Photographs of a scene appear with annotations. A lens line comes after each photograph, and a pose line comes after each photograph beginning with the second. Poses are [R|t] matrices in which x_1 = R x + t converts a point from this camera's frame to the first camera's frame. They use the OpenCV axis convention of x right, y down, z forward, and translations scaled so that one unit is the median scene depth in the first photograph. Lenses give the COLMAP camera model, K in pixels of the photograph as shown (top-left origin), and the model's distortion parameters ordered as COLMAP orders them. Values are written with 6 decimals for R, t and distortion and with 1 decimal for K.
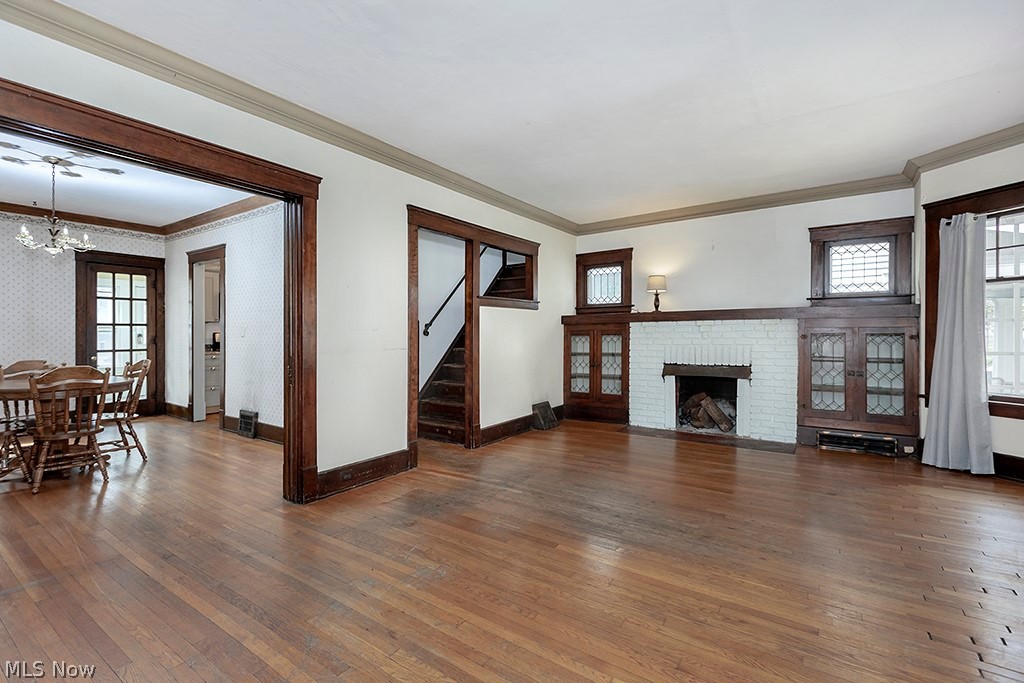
lens RADIAL K [[465.6, 0, 512.1], [0, 465.6, 336.7], [0, 0, 1]] dist [-0.000753, 0.000131]
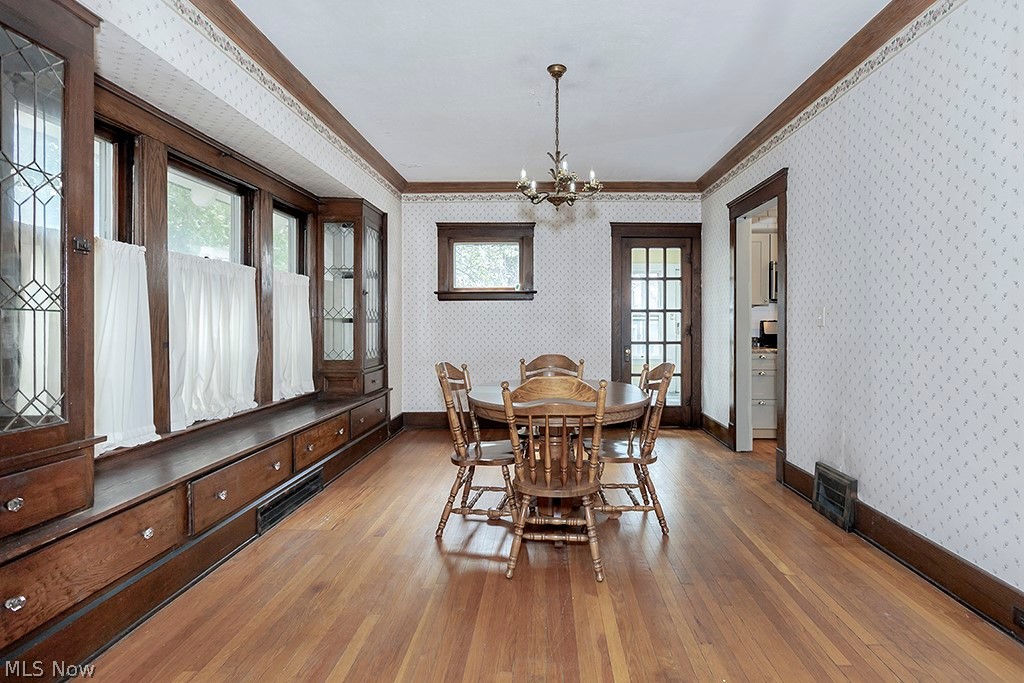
lens RADIAL K [[465.6, 0, 523.5], [0, 465.6, 324.0], [0, 0, 1]] dist [-0.000753, 0.000131]
pose [[0.525121, -0.000782, -0.851027, -0.270542], [-0.005119, 0.999979, -0.004077, 0.001136], [0.851012, 0.006497, 0.525106, 0.380335]]
